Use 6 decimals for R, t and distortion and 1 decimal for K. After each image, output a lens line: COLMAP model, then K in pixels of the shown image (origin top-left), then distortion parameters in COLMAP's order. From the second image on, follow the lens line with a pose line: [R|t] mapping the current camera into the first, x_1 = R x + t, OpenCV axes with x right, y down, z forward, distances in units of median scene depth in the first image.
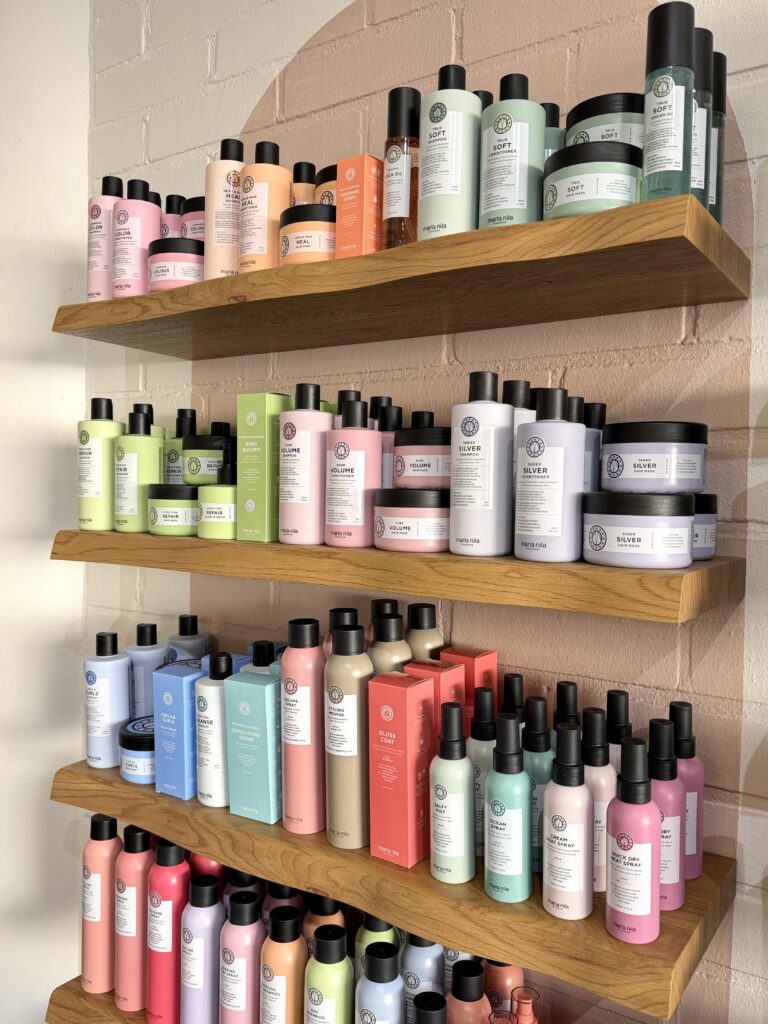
lens RADIAL K [[886.6, 0, 384.0], [0, 886.6, 512.0], [0, 0, 1]] dist [0.049345, -0.006181]
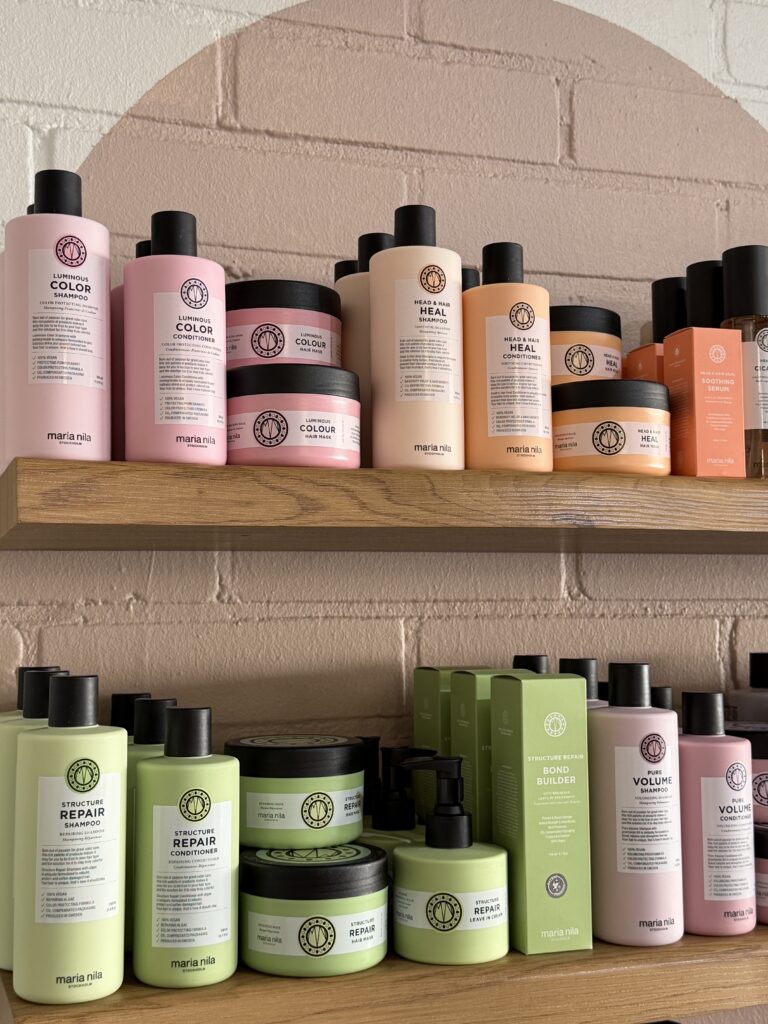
lens RADIAL K [[1362.9, 0, 384.0], [0, 1362.9, 512.0], [0, 0, 1]] dist [0.256682, 0.017867]
pose [[0.563167, 0.030685, 0.825773, -0.854767], [0.030842, 0.997834, -0.058113, -0.175131], [-0.825767, 0.058195, 0.561001, 0.532099]]
